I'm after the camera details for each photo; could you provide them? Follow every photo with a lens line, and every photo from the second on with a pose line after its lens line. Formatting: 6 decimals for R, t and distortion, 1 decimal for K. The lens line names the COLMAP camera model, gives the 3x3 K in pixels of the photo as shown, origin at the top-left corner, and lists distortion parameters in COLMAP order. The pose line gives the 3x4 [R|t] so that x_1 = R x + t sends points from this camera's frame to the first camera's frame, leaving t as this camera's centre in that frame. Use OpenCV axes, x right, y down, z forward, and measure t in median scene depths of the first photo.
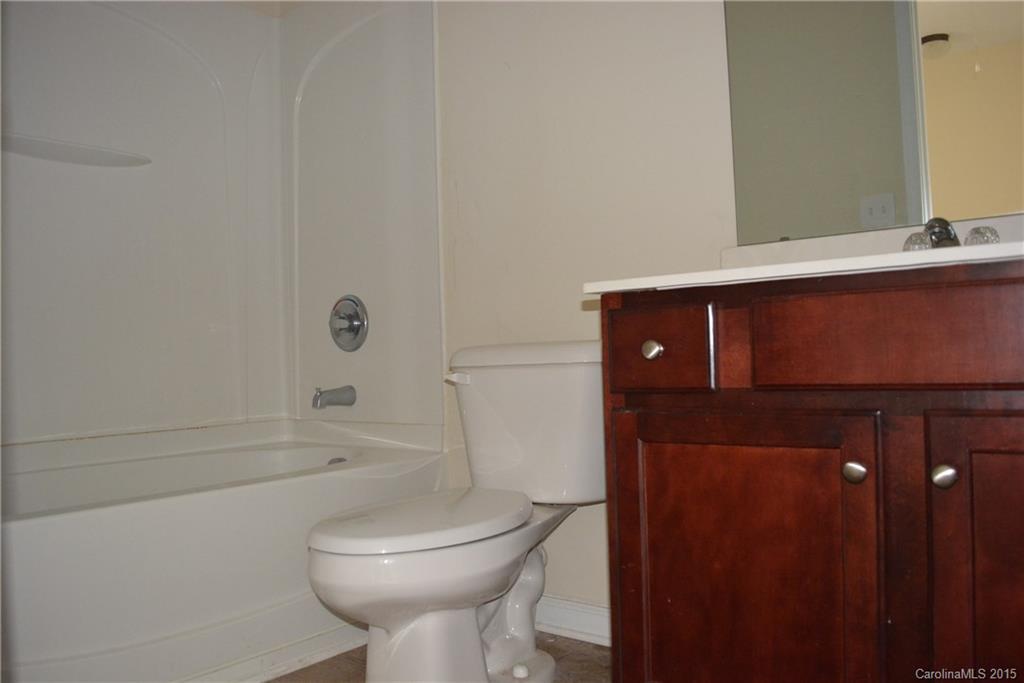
lens RADIAL K [[817.8, 0, 507.0], [0, 817.8, 345.9], [0, 0, 1]] dist [-0.069070, -0.005766]
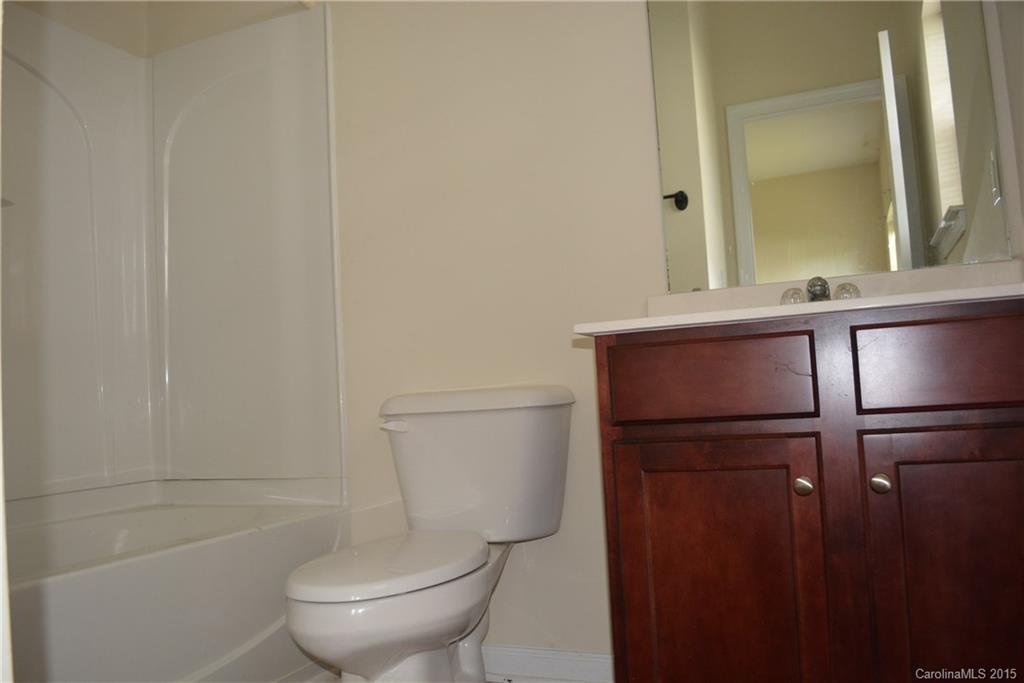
lens RADIAL K [[827.9, 0, 512.4], [0, 827.9, 366.2], [0, 0, 1]] dist [-0.125496, 0.003975]
pose [[0.960714, -0.005086, 0.277492, -0.218651], [0.019546, 0.998589, -0.049370, 0.022538], [-0.276850, 0.052854, 0.959459, -0.011000]]
